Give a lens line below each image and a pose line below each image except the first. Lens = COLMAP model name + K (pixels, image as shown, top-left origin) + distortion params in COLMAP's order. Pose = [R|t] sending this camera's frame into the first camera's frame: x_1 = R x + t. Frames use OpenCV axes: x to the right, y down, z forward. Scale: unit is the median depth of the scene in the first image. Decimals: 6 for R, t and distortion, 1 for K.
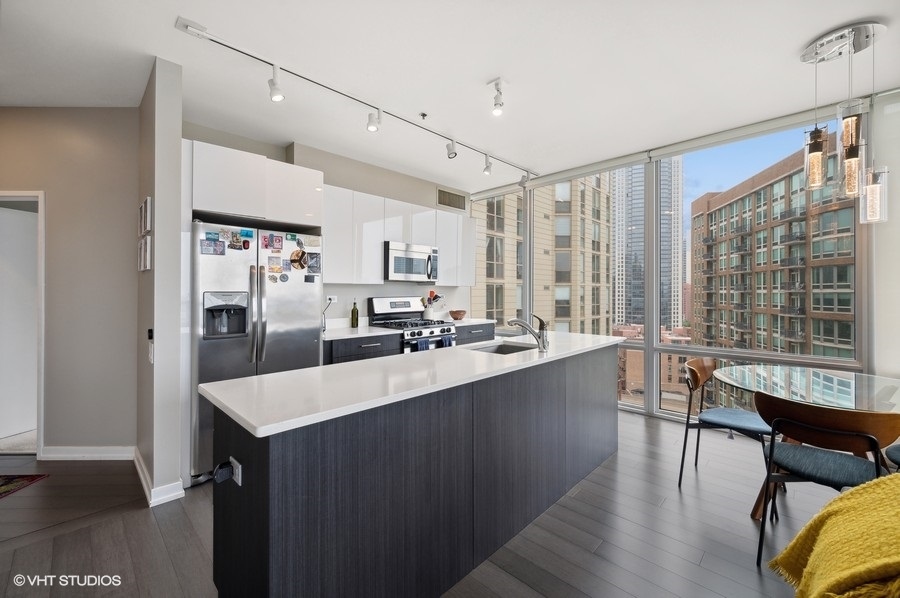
lens RADIAL K [[370.7, 0, 448.4], [0, 370.7, 292.1], [0, 0, 1]] dist [-0.007274, -0.000445]
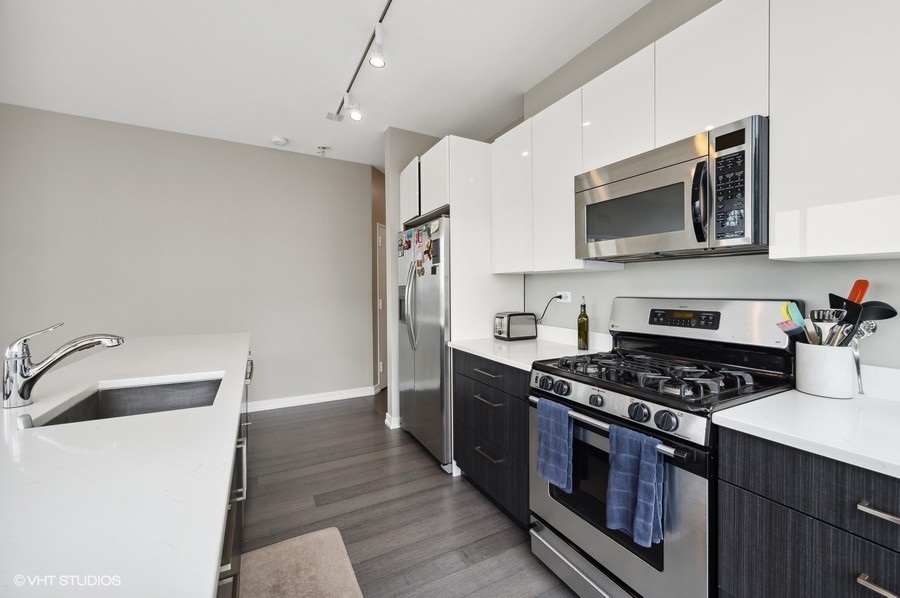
lens RADIAL K [[360.5, 0, 454.0], [0, 360.5, 297.0], [0, 0, 1]] dist [-0.026374, 0.000115]
pose [[-0.293429, 0.022849, -0.955708, 0.032349], [-0.002083, 0.999697, 0.024540, 0.000443], [0.955979, 0.009191, -0.293292, 0.099121]]
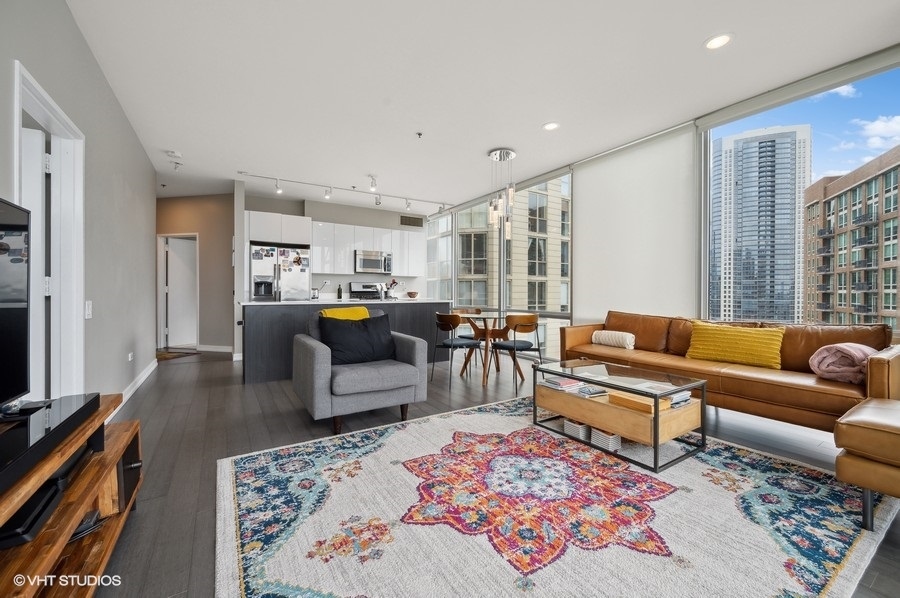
lens RADIAL K [[350.7, 0, 433.5], [0, 350.7, 291.7], [0, 0, 1]] dist [-0.008145, -0.000071]
pose [[0.969535, 0.005798, -0.244886, 0.061682], [-0.005219, 0.999982, 0.003013, 0.005642], [0.244899, -0.001643, 0.969547, -0.054426]]
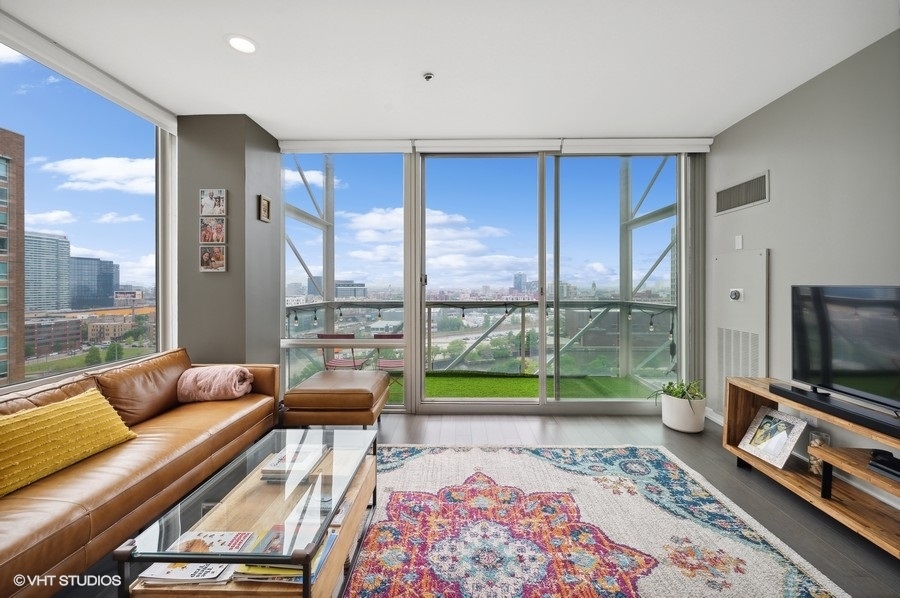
lens RADIAL K [[347.4, 0, 443.4], [0, 347.4, 293.2], [0, 0, 1]] dist [-0.001704, -0.000197]
pose [[-0.682699, -0.013173, 0.730581, 0.037972], [0.004578, 0.999741, 0.022304, -0.000864], [-0.730685, 0.018572, -0.682462, 0.023659]]
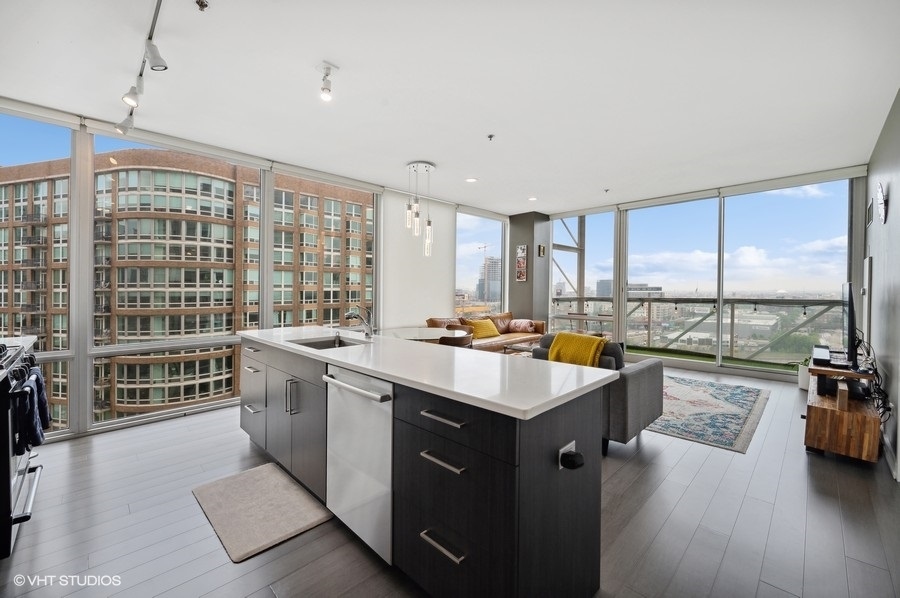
lens RADIAL K [[365.4, 0, 446.8], [0, 365.4, 287.2], [0, 0, 1]] dist [-0.003281, 0.000080]
pose [[0.022314, 0.008505, 0.999715, -0.049779], [0.001747, 0.999962, -0.008547, 0.000654], [-0.999749, 0.001938, 0.022298, 0.040502]]
